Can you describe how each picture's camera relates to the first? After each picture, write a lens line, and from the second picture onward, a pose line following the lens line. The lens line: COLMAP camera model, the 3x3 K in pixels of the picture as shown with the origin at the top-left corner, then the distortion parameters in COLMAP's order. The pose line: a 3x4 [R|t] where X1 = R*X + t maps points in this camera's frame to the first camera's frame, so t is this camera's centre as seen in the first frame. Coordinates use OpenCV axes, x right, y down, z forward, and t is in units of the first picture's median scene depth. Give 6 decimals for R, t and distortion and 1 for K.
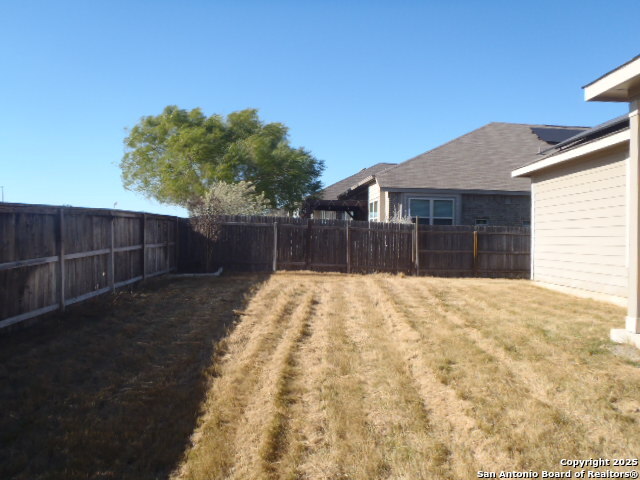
lens RADIAL K [[539.1, 0, 320.0], [0, 539.1, 240.0], [0, 0, 1]] dist [-0.045468, 0.013110]
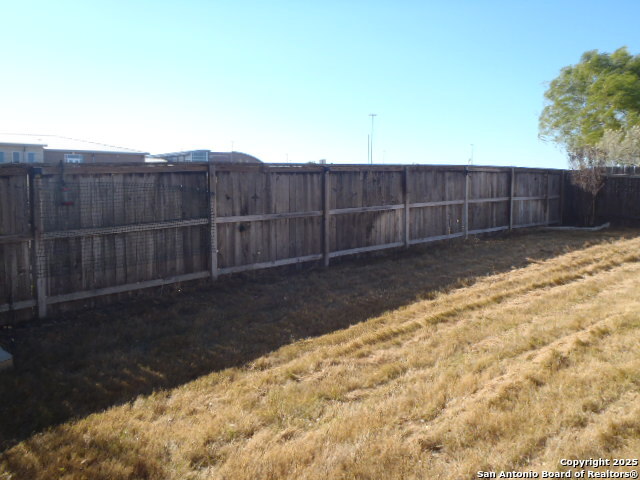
lens RADIAL K [[539.1, 0, 320.0], [0, 539.1, 240.0], [0, 0, 1]] dist [-0.045468, 0.013110]
pose [[0.686328, 0.066200, -0.724273, 0.248274], [-0.003351, 0.996126, 0.087872, 0.002056], [0.727285, -0.057882, 0.683891, -0.019560]]
